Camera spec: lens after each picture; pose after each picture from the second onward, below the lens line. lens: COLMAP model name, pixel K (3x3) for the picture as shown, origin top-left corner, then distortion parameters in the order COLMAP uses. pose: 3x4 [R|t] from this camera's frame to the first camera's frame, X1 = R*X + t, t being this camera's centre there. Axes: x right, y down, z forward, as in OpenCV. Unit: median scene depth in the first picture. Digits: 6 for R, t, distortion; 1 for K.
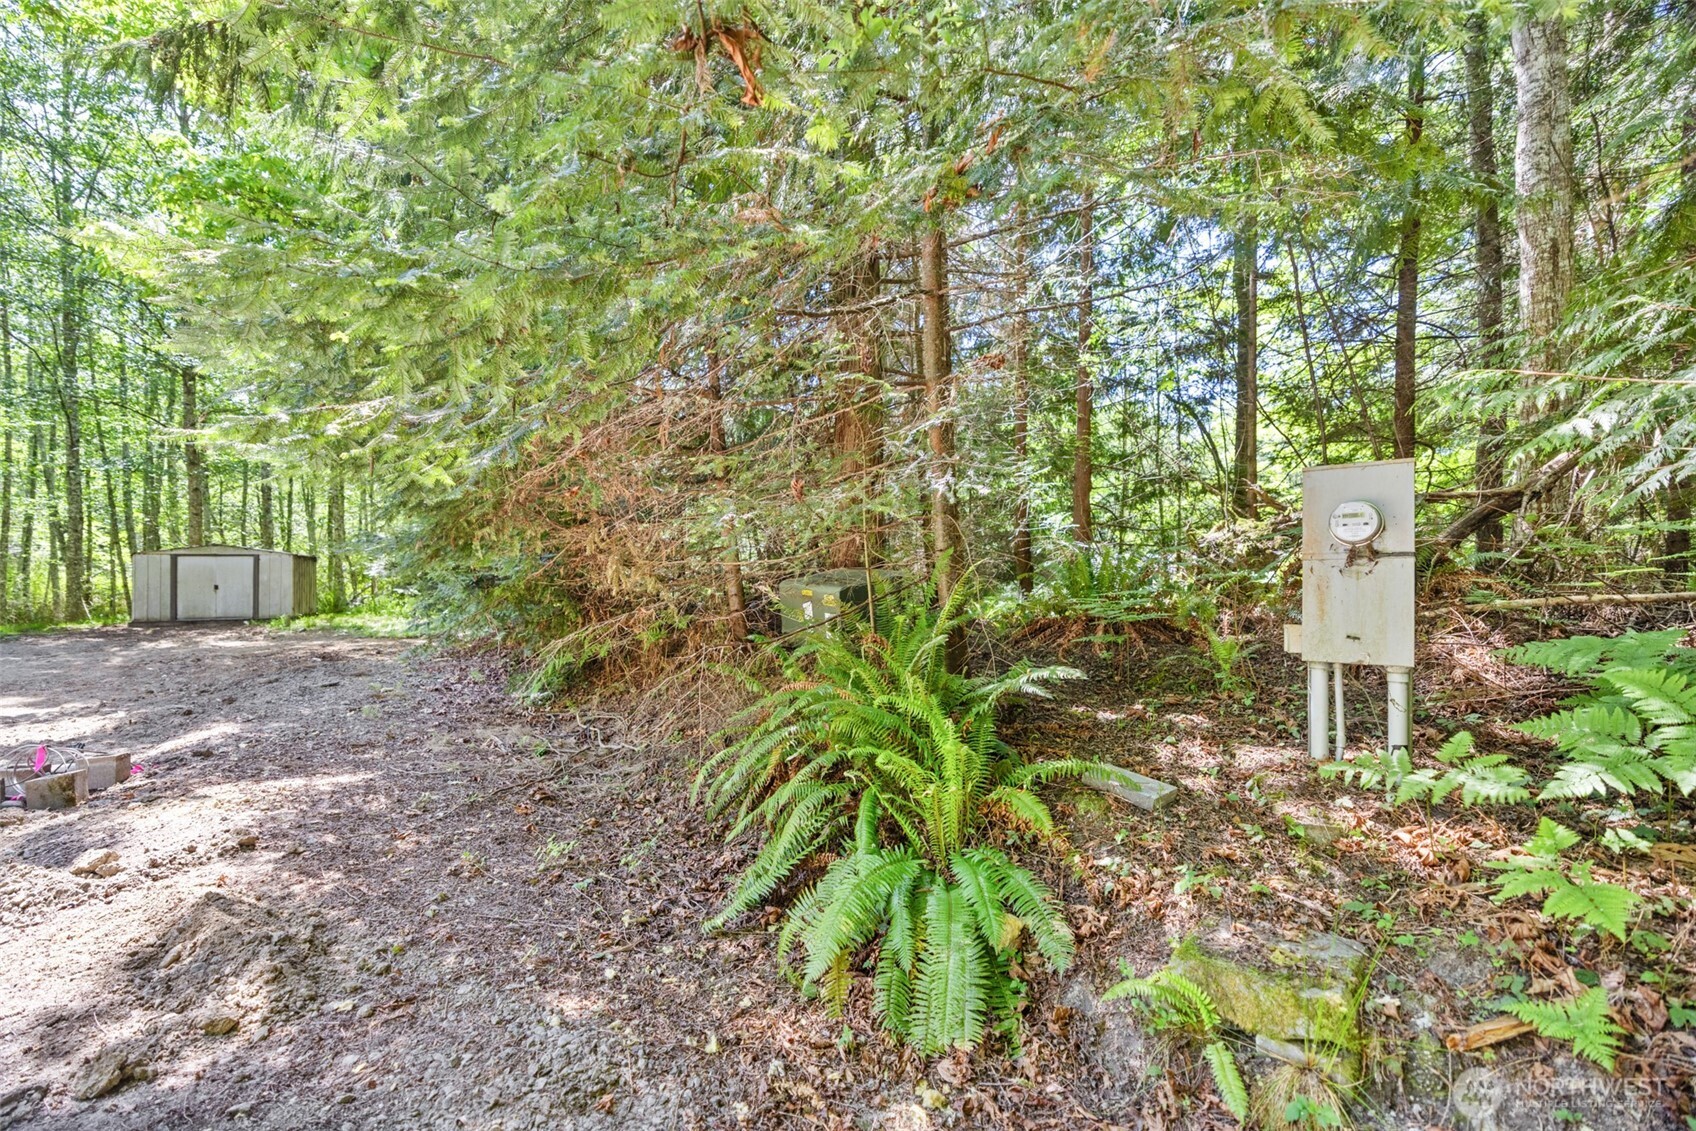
lens RADIAL K [[730.8, 0, 850.8], [0, 730.8, 575.1], [0, 0, 1]] dist [0.015432, -0.000151]
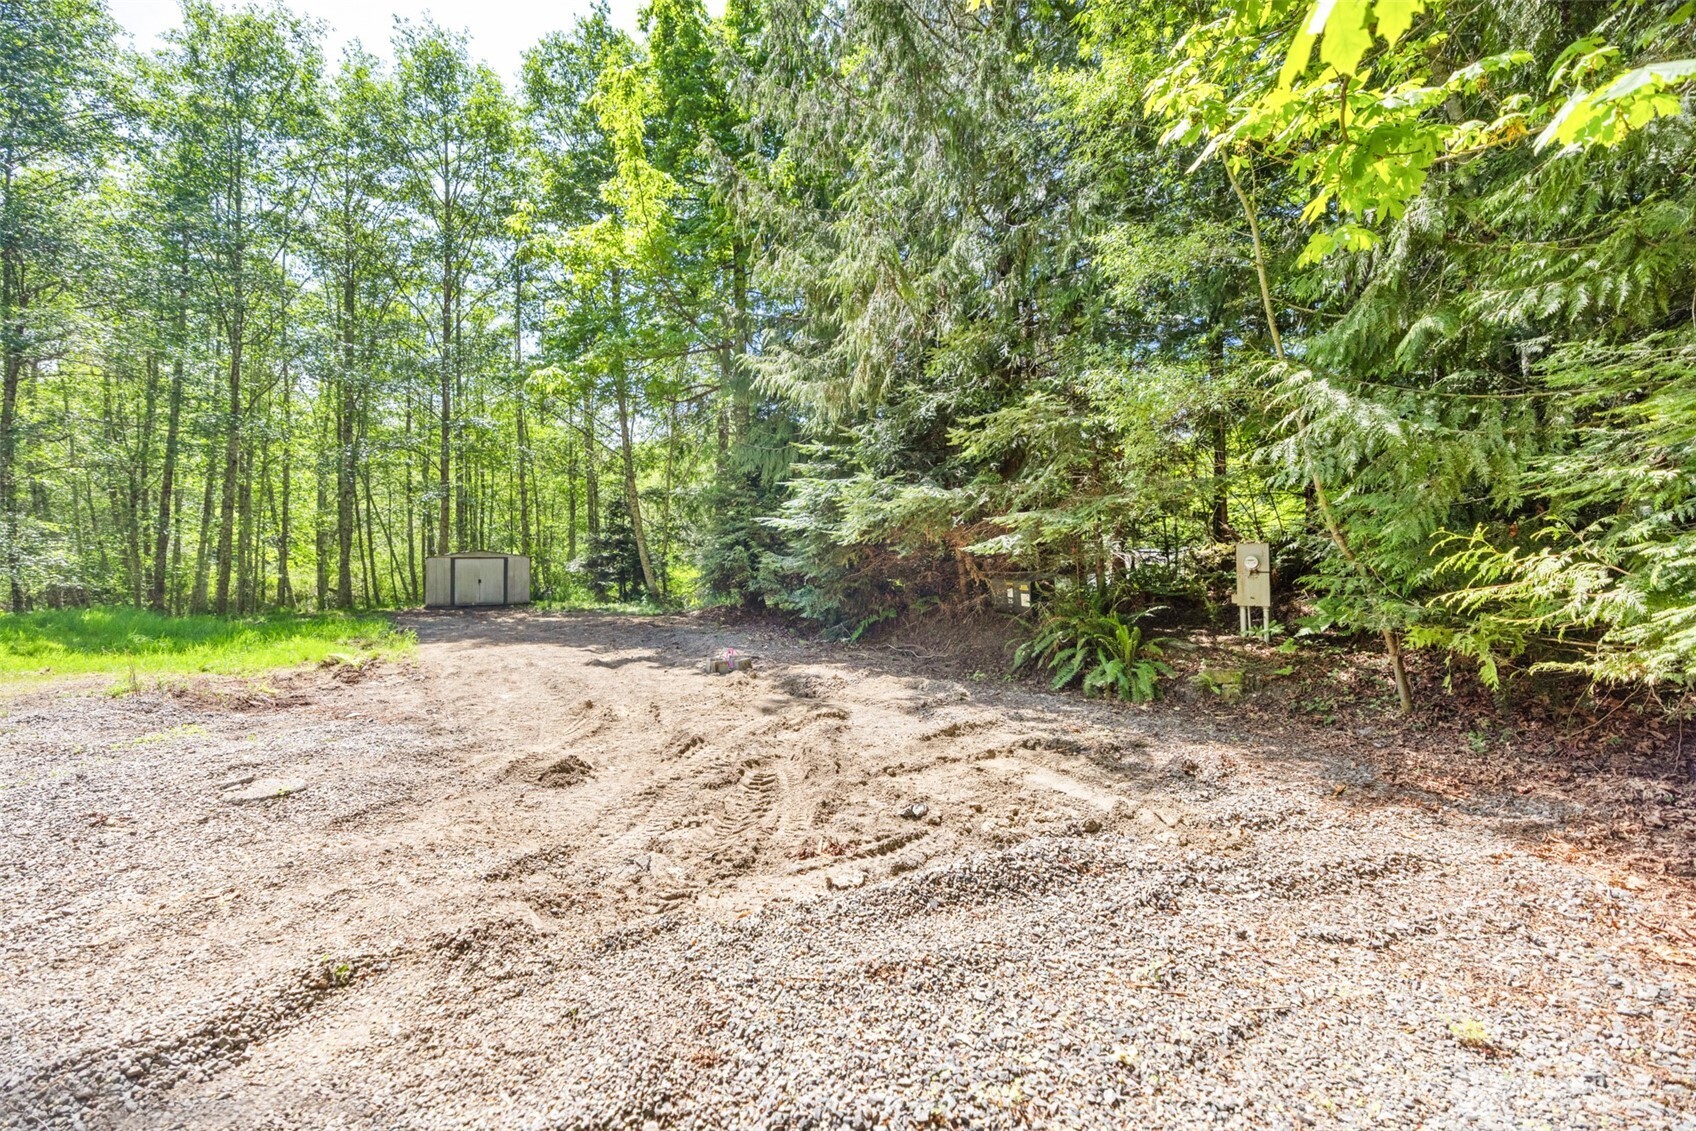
lens RADIAL K [[730.8, 0, 845.3], [0, 730.8, 558.6], [0, 0, 1]] dist [0.015432, -0.000151]
pose [[0.999836, -0.003286, 0.017819, -1.061725], [0.003423, 0.999965, -0.007676, -0.061974], [-0.017793, 0.007736, 0.999812, -2.002316]]
